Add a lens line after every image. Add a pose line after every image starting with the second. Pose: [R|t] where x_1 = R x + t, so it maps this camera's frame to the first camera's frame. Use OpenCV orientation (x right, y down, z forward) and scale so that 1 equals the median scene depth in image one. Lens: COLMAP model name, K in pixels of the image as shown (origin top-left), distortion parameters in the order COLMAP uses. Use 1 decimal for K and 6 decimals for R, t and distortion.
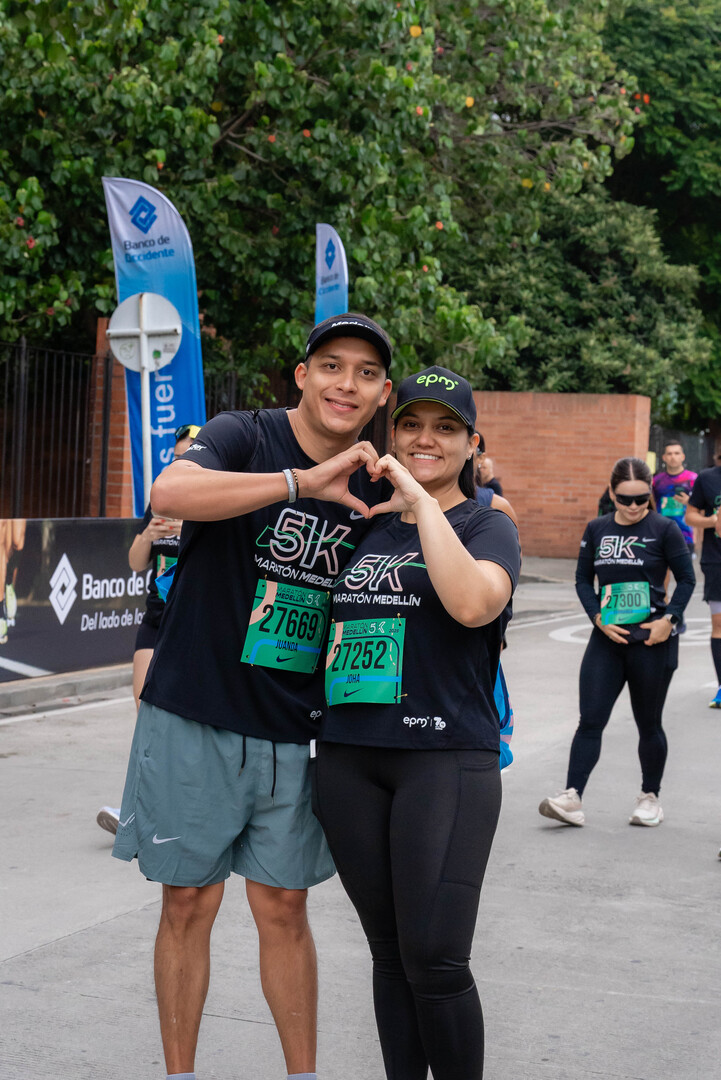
lens RADIAL K [[2182.0, 0, 359.9], [0, 2182.0, 574.2], [0, 0, 1]] dist [-0.020147, 0.195539]
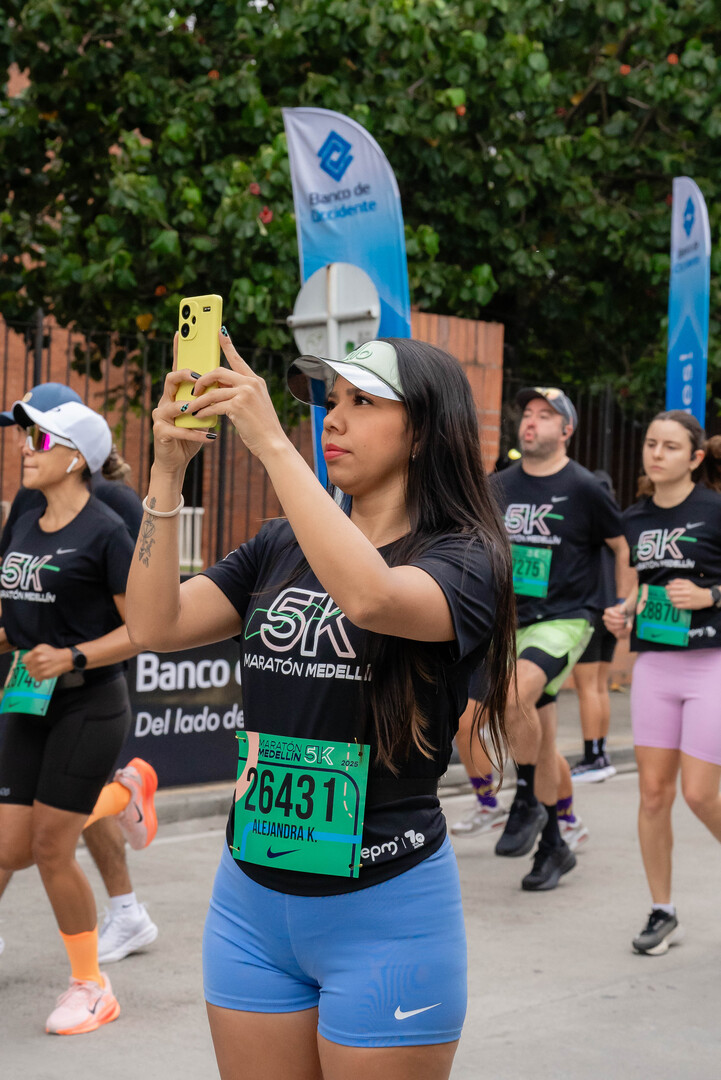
lens RADIAL K [[2182.0, 0, 359.9], [0, 2182.0, 574.2], [0, 0, 1]] dist [-0.020147, 0.195539]
pose [[0.942148, 0.000414, -0.335197, 0.134885], [-0.009696, 0.999614, -0.026017, -0.006424], [0.335057, 0.027762, 0.941789, 0.289311]]
